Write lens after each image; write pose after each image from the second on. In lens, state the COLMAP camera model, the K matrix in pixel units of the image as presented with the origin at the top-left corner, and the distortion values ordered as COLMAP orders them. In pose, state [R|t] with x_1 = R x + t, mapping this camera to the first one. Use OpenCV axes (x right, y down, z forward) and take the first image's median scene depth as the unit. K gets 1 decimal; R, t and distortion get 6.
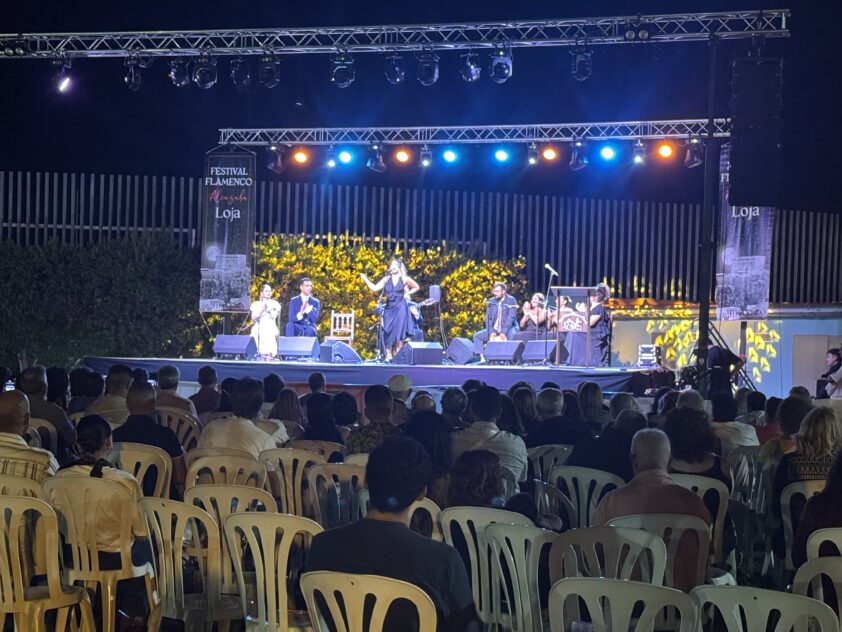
lens RADIAL K [[1680.0, 0, 421.0], [0, 1680.0, 316.0], [0, 0, 1]] dist [0.054599, 0.442200]
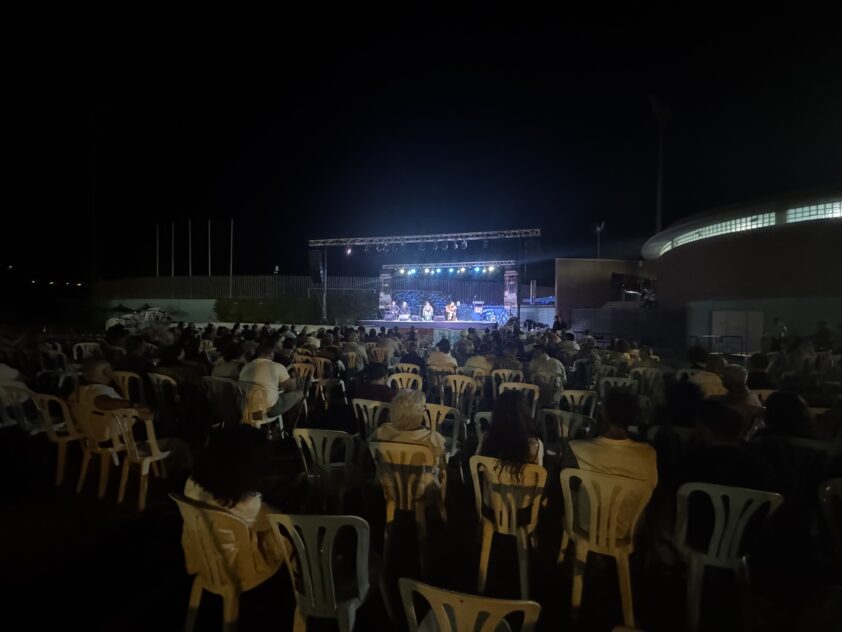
lens RADIAL K [[340.1, 0, 421.0], [0, 340.1, 316.0], [0, 0, 1]] dist [-0.000419, -0.000007]
pose [[0.999500, -0.014387, 0.028140, -0.052041], [0.013694, 0.999602, 0.024678, -0.003528], [-0.028484, -0.024280, 0.999299, 0.150035]]
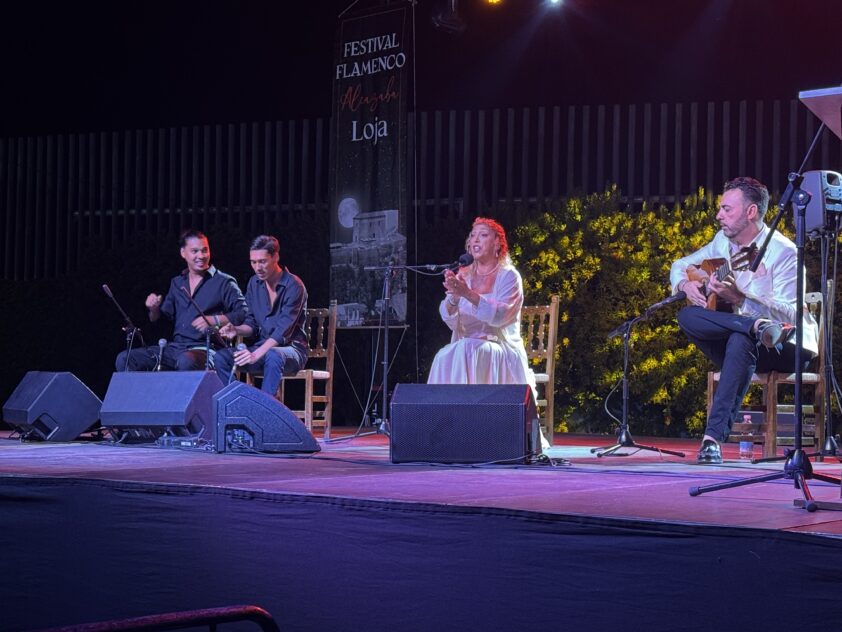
lens RADIAL K [[1482.6, 0, 421.0], [0, 1482.6, 316.0], [0, 0, 1]] dist [0.140769, -0.175095]
pose [[0.906817, -0.032234, -0.420291, 0.084355], [0.018052, 0.999127, -0.037679, 0.011313], [0.421139, 0.026580, 0.906607, 0.620442]]
